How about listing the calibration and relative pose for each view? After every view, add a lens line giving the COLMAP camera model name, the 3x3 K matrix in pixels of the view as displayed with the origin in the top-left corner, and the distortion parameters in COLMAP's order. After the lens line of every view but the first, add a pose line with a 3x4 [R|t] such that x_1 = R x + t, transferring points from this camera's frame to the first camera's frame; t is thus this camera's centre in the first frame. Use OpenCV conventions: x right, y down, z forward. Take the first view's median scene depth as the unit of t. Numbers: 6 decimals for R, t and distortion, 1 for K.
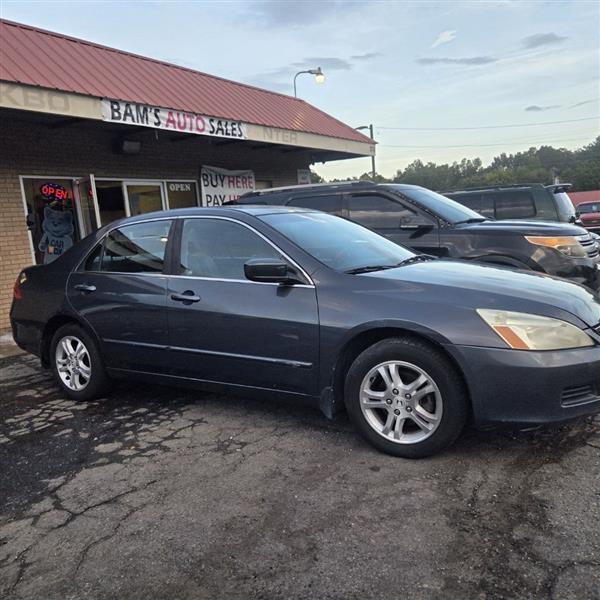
lens RADIAL K [[539.0, 0, 302.2], [0, 539.0, 299.5], [0, 0, 1]] dist [0.073186, -0.058718]
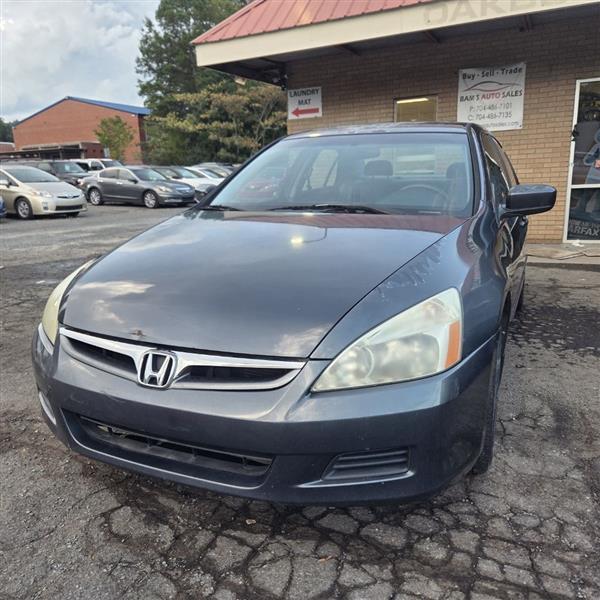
lens RADIAL K [[539.0, 0, 292.0], [0, 539.0, 299.7], [0, 0, 1]] dist [0.073186, -0.058718]
pose [[0.133264, 0.288978, -0.948015, 0.414432], [-0.119784, 0.954231, 0.274035, -0.068892], [0.983815, 0.077038, 0.161780, 0.402642]]
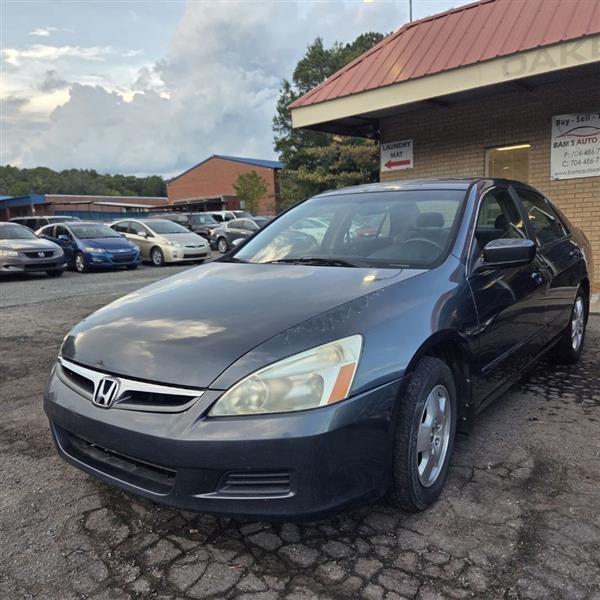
lens RADIAL K [[539.0, 0, 303.6], [0, 539.0, 309.1], [0, 0, 1]] dist [0.073186, -0.058718]
pose [[-0.086355, 0.226241, -0.970236, 0.452703], [-0.090735, 0.968040, 0.233805, -0.087716], [0.992124, 0.108225, -0.063068, 0.491276]]
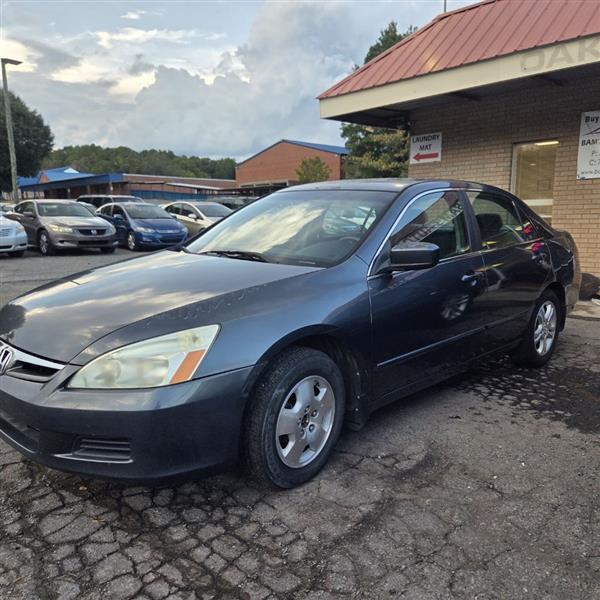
lens RADIAL K [[539.0, 0, 309.7], [0, 539.0, 306.4], [0, 0, 1]] dist [0.073186, -0.058718]
pose [[-0.204710, 0.237312, -0.949619, 0.461304], [-0.119058, 0.956925, 0.264803, -0.107649], [0.971555, 0.167267, -0.167639, 0.592128]]
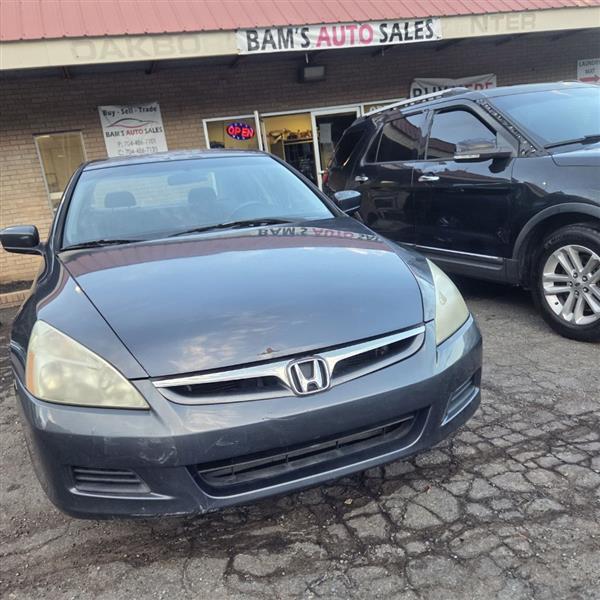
lens RADIAL K [[539.0, 0, 291.1], [0, 539.0, 311.4], [0, 0, 1]] dist [0.073186, -0.058718]
pose [[0.778507, 0.126799, -0.614694, 0.340294], [-0.022715, 0.984431, 0.174300, -0.042122], [0.627225, -0.121730, 0.769266, 0.227030]]
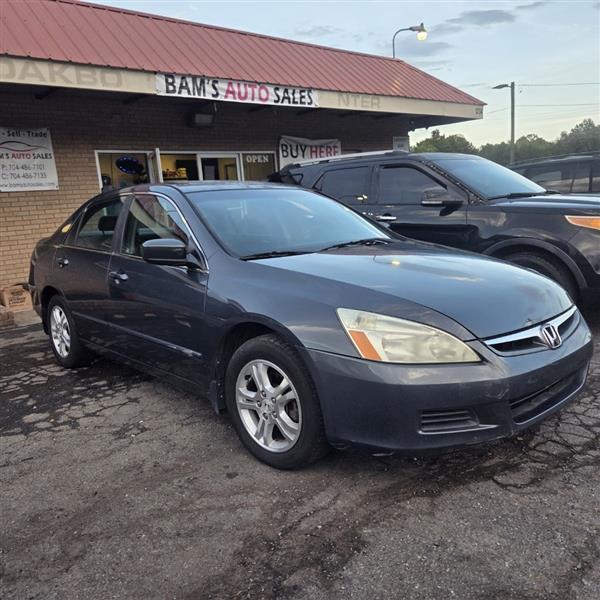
lens RADIAL K [[539.0, 0, 300.3], [0, 539.0, 300.3], [0, 0, 1]] dist [0.073186, -0.058718]
pose [[0.965234, 0.054418, -0.255660, 0.163191], [-0.039789, 0.997279, 0.062054, -0.015500], [0.258341, -0.049724, 0.964773, 0.056592]]
